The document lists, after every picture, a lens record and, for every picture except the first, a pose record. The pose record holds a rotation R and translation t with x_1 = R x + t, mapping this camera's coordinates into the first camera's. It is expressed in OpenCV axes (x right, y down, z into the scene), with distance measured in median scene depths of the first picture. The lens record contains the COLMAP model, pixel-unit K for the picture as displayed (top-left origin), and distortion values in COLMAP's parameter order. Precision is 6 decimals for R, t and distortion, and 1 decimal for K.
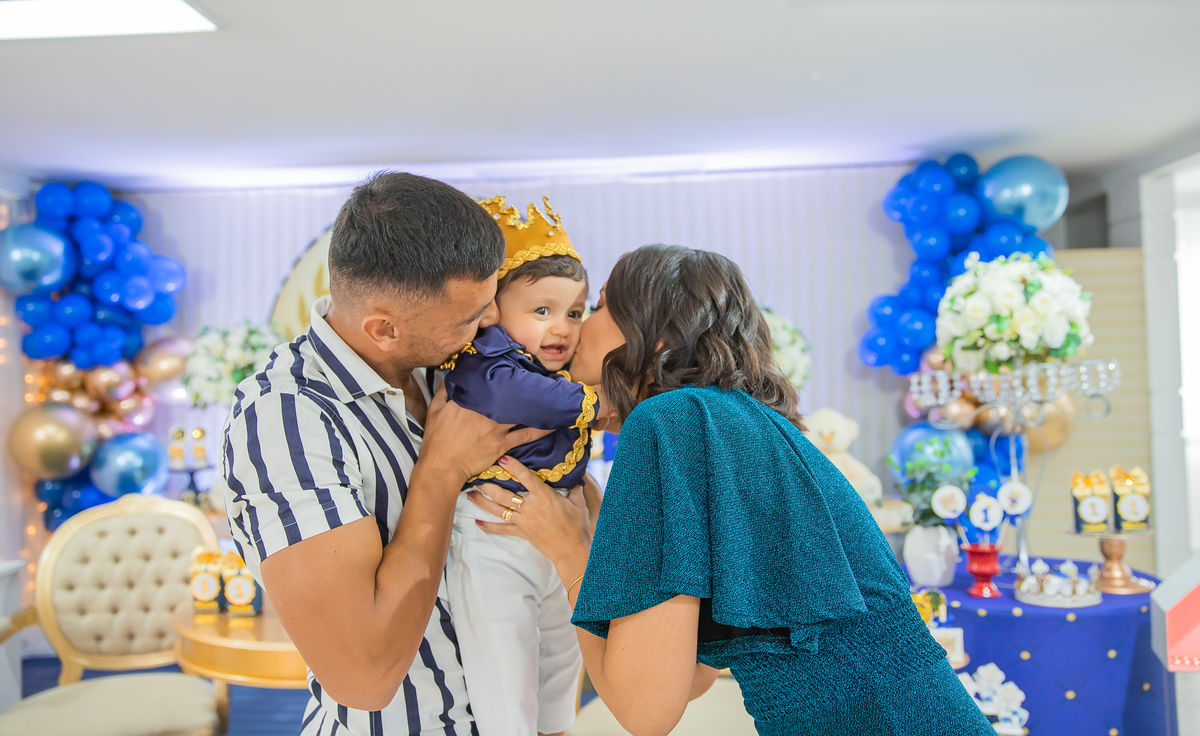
lens RADIAL K [[964.3, 0, 611.8], [0, 964.3, 329.4], [0, 0, 1]] dist [-0.088073, 0.091322]
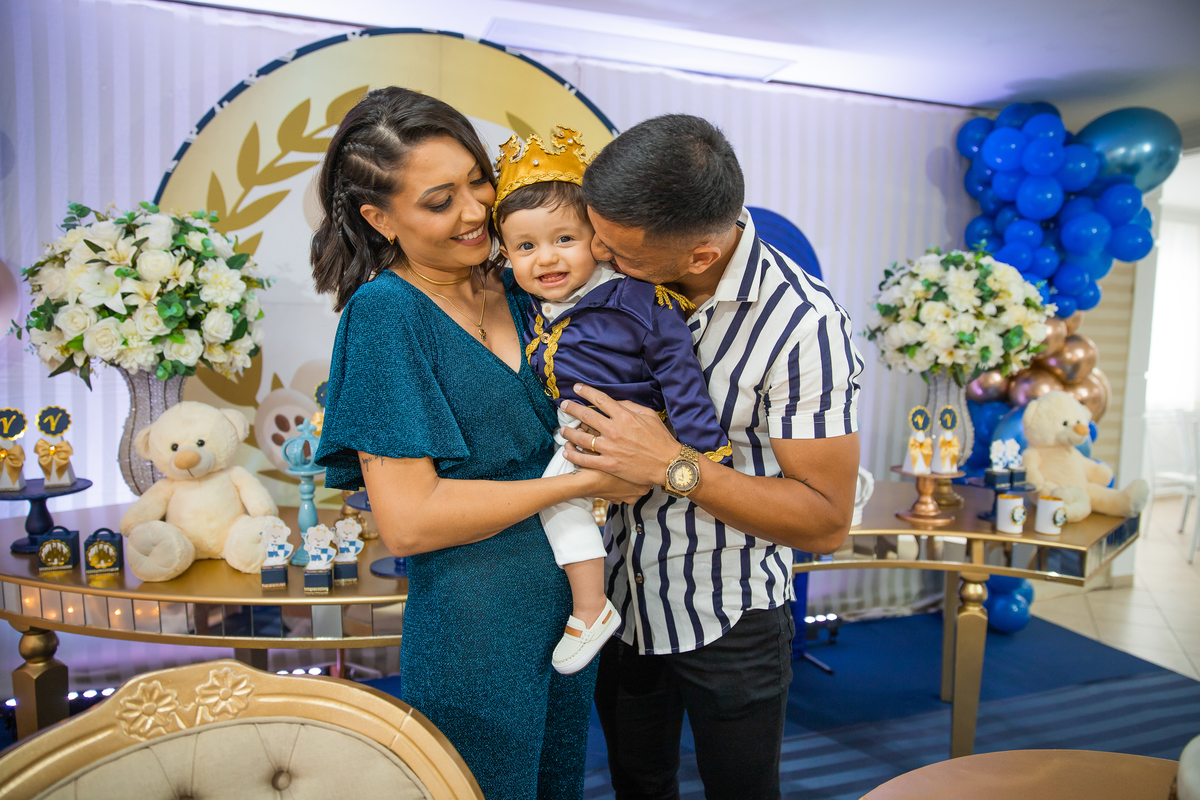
lens RADIAL K [[808.6, 0, 595.4], [0, 808.6, 403.9], [0, 0, 1]] dist [-0.106871, 0.075388]
pose [[0.922637, 0.005464, 0.385630, -0.330227], [-0.052246, 0.992453, 0.110938, 0.039100], [-0.382113, -0.122504, 0.915960, 0.508555]]
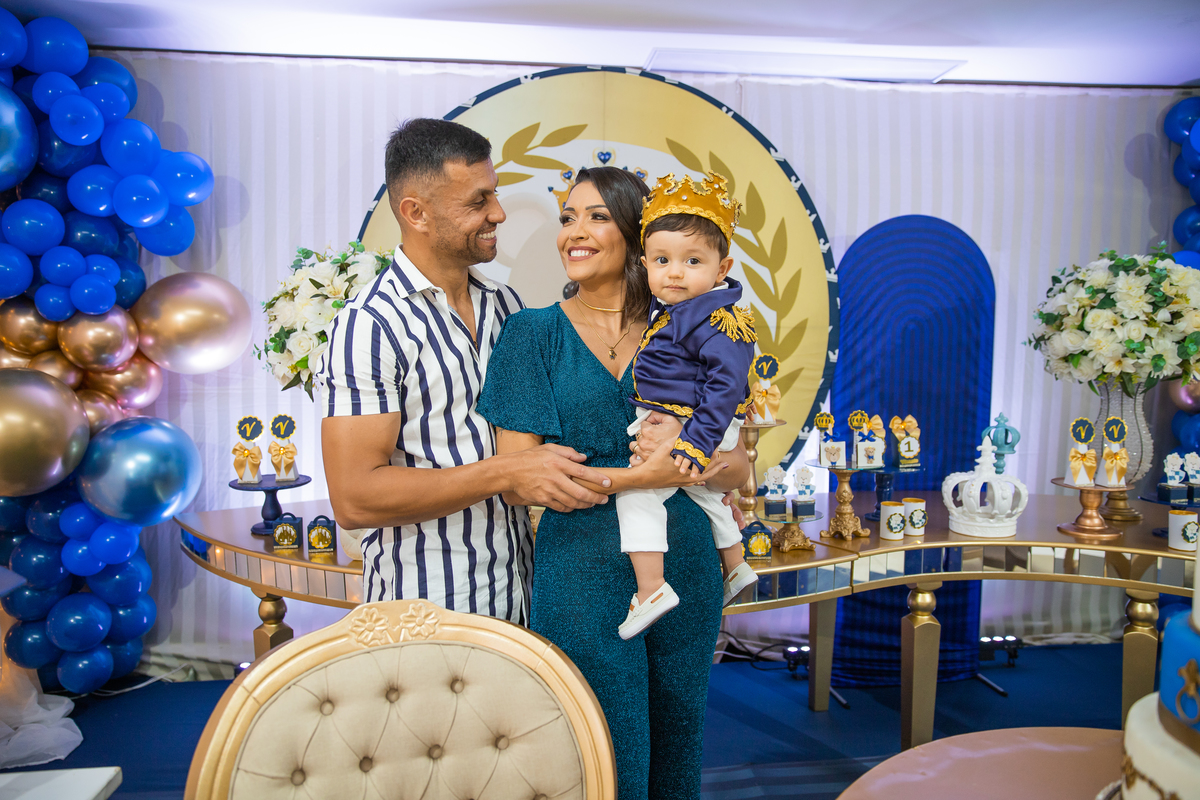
lens RADIAL K [[861.2, 0, 597.2], [0, 861.2, 402.4], [0, 0, 1]] dist [-0.088730, 0.076712]
pose [[0.985499, 0.010323, 0.169367, -0.329790], [-0.029049, 0.993676, 0.108464, 0.028395], [-0.167176, -0.111811, 0.979566, 0.428367]]
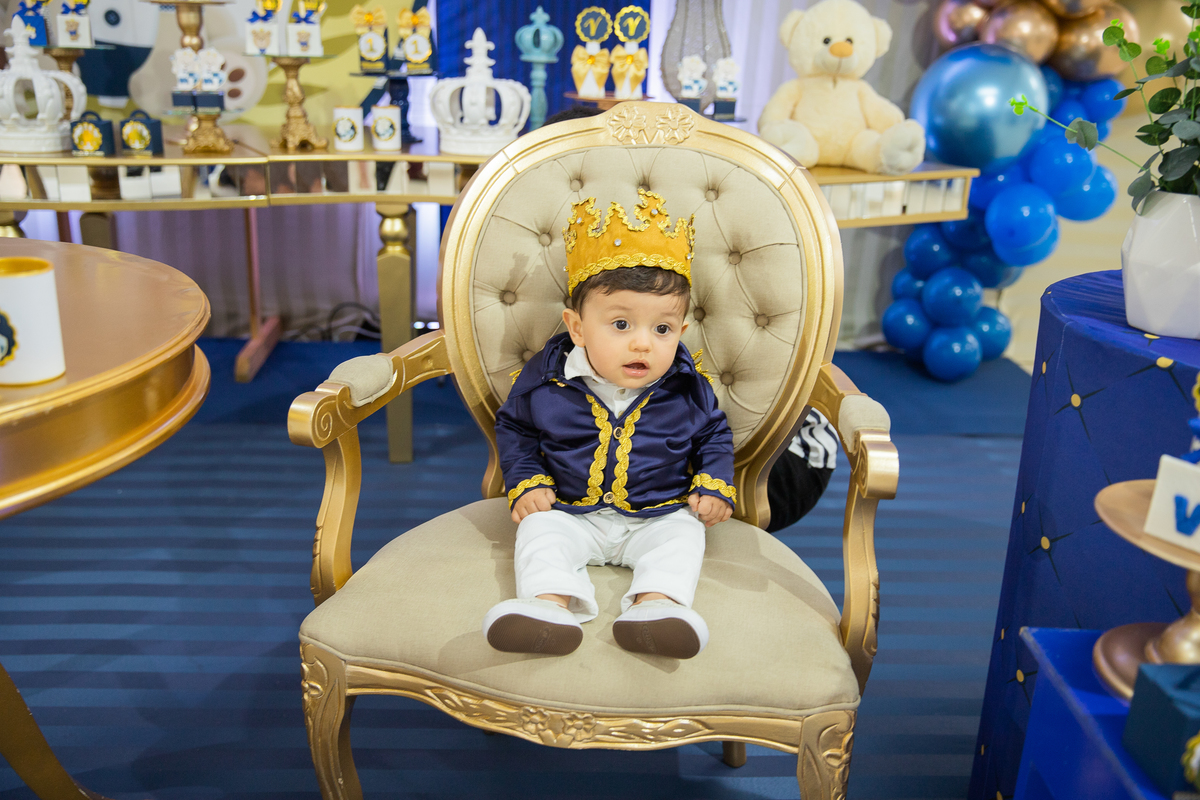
lens RADIAL K [[1107.7, 0, 595.5], [0, 1107.7, 402.6], [0, 0, 1]] dist [-0.026329, 0.080165]
pose [[0.992529, 0.017542, 0.120737, 0.010144], [-0.059647, 0.933050, 0.354768, 0.076267], [-0.106430, -0.359319, 0.927126, 0.310445]]
